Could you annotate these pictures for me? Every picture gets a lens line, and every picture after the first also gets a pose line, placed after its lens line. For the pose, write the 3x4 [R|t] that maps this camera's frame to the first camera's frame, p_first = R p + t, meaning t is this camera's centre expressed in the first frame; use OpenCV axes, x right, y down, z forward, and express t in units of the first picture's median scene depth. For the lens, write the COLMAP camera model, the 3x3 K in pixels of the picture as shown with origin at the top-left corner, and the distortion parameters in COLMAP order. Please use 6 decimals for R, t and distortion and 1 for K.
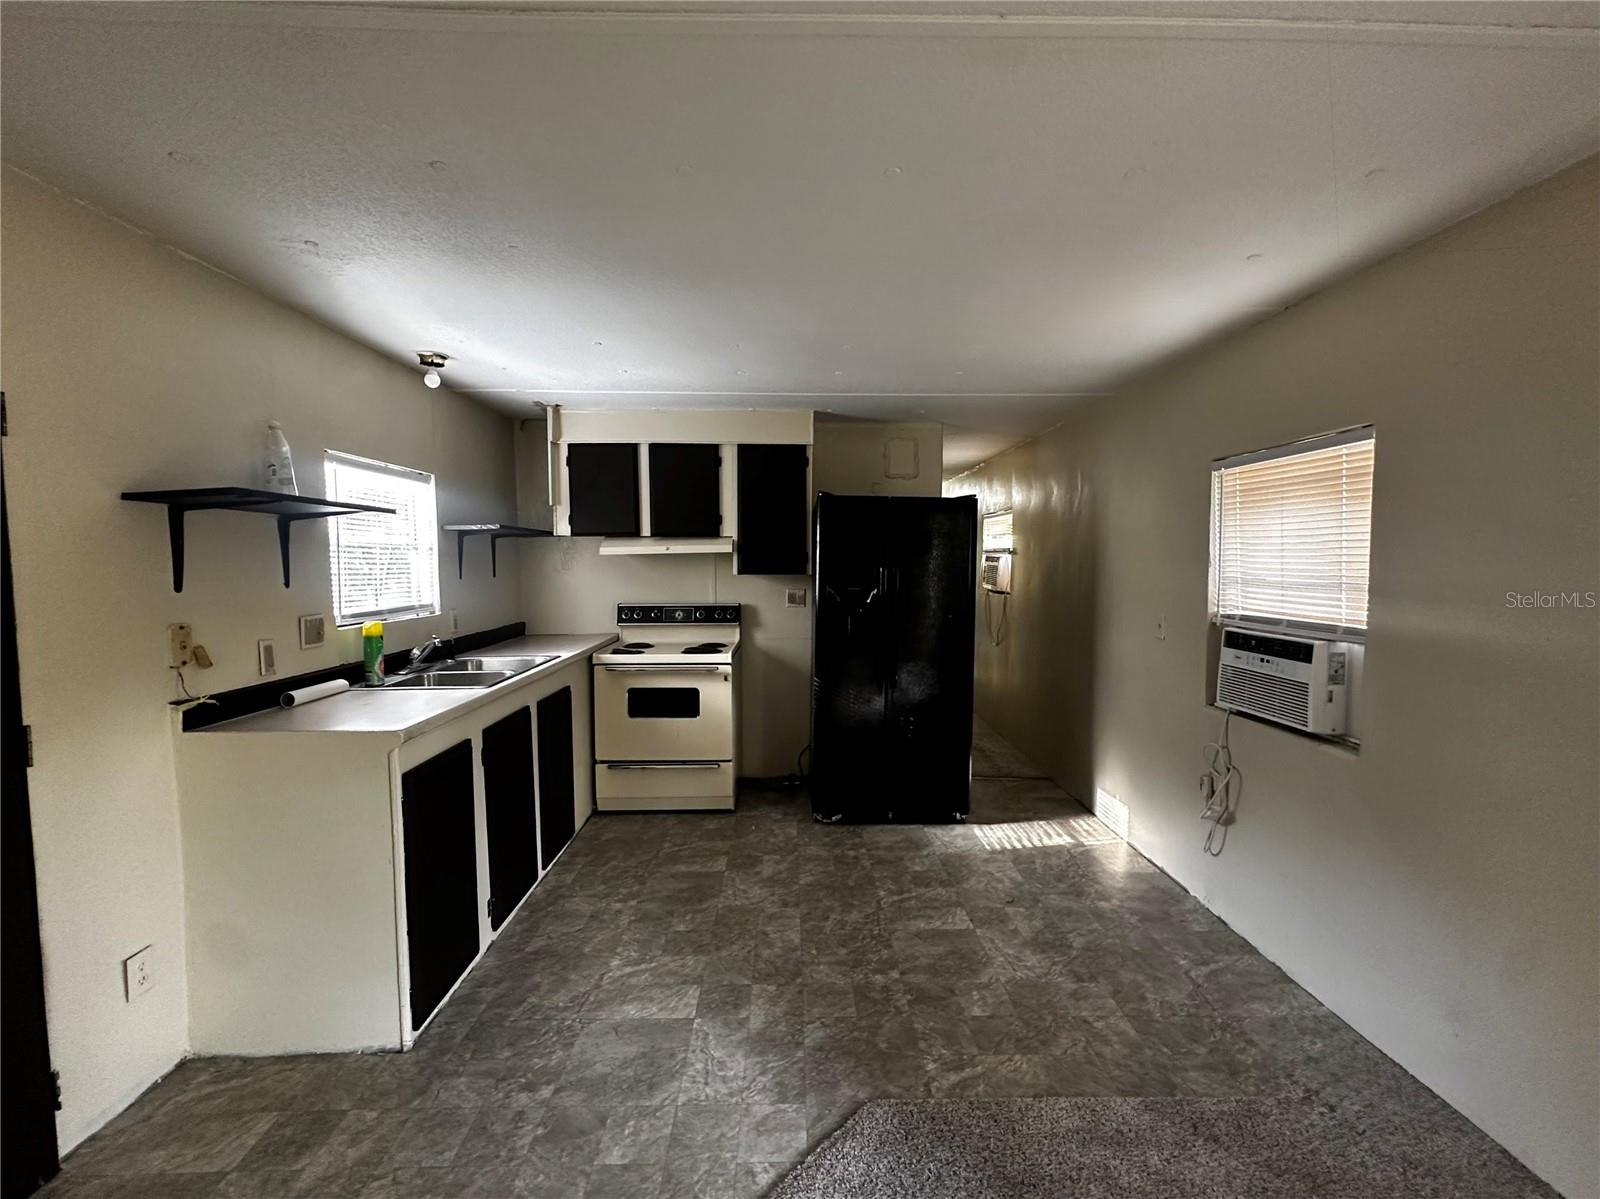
lens RADIAL K [[675.7, 0, 805.2], [0, 675.7, 600.0], [0, 0, 1]] dist [-0.003454, -0.000294]
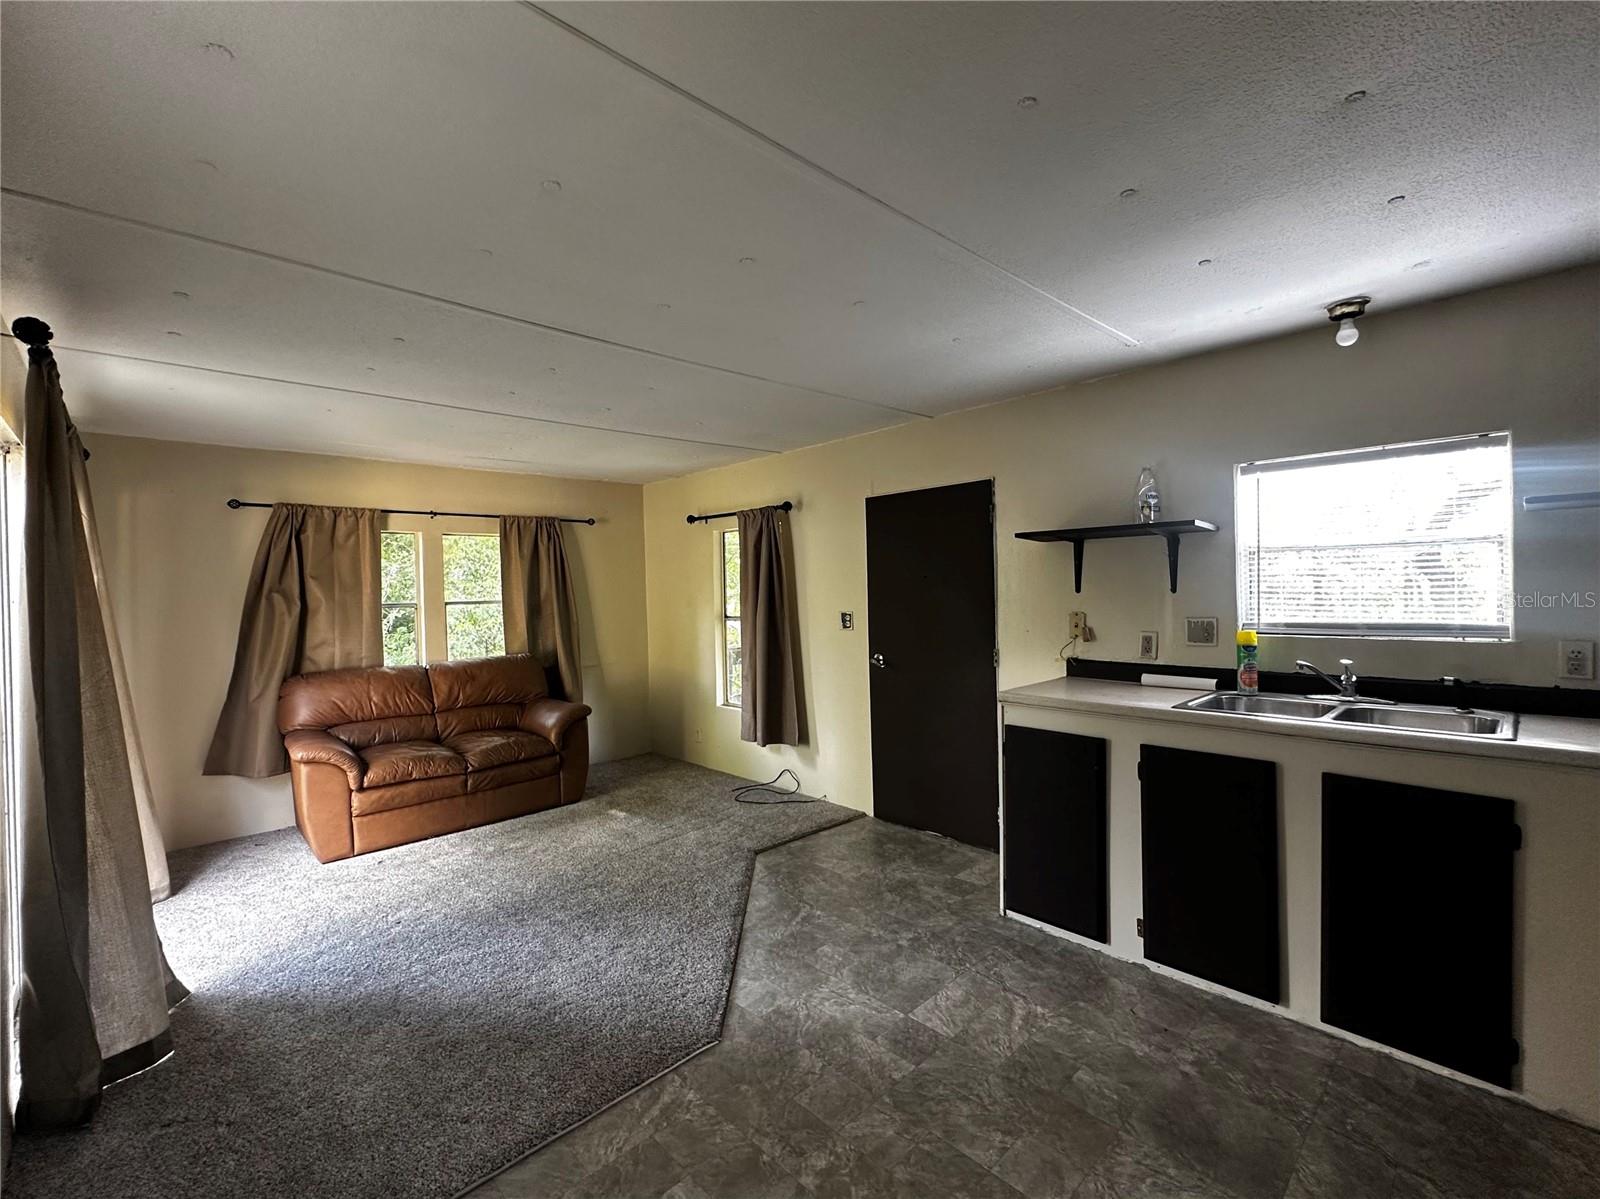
lens RADIAL K [[700.7, 0, 800.0], [0, 700.7, 599.5], [0, 0, 1]] dist [-0.000529, -0.000168]
pose [[-0.738129, 0.031553, -0.673921, 0.480854], [-0.014793, 0.997909, 0.062924, -0.061640], [0.674498, 0.056416, -0.736118, 1.192789]]
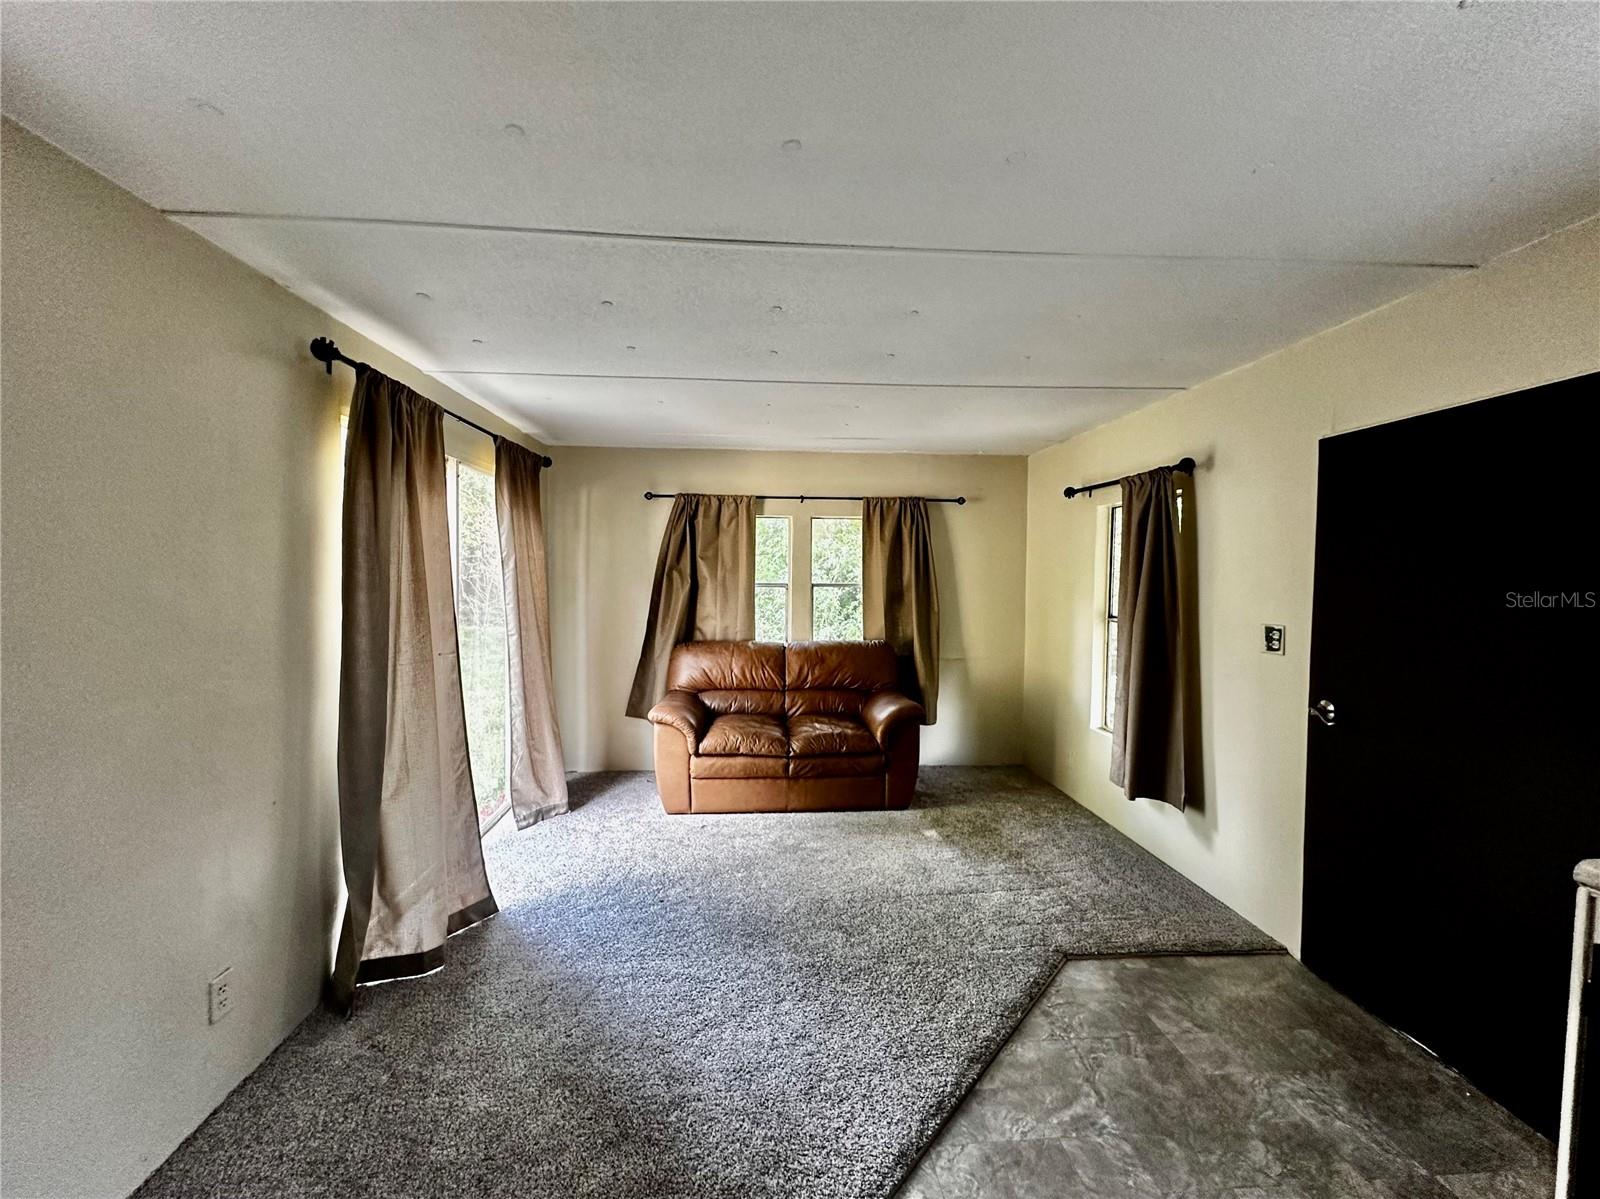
lens RADIAL K [[653.9, 0, 801.5], [0, 653.9, 604.8], [0, 0, 1]] dist [-0.014383, 0.004445]
pose [[-0.998340, -0.003610, -0.057475, 0.087267], [-0.009739, 0.994242, 0.106714, -0.057861], [0.056759, 0.107097, -0.992627, 0.990249]]
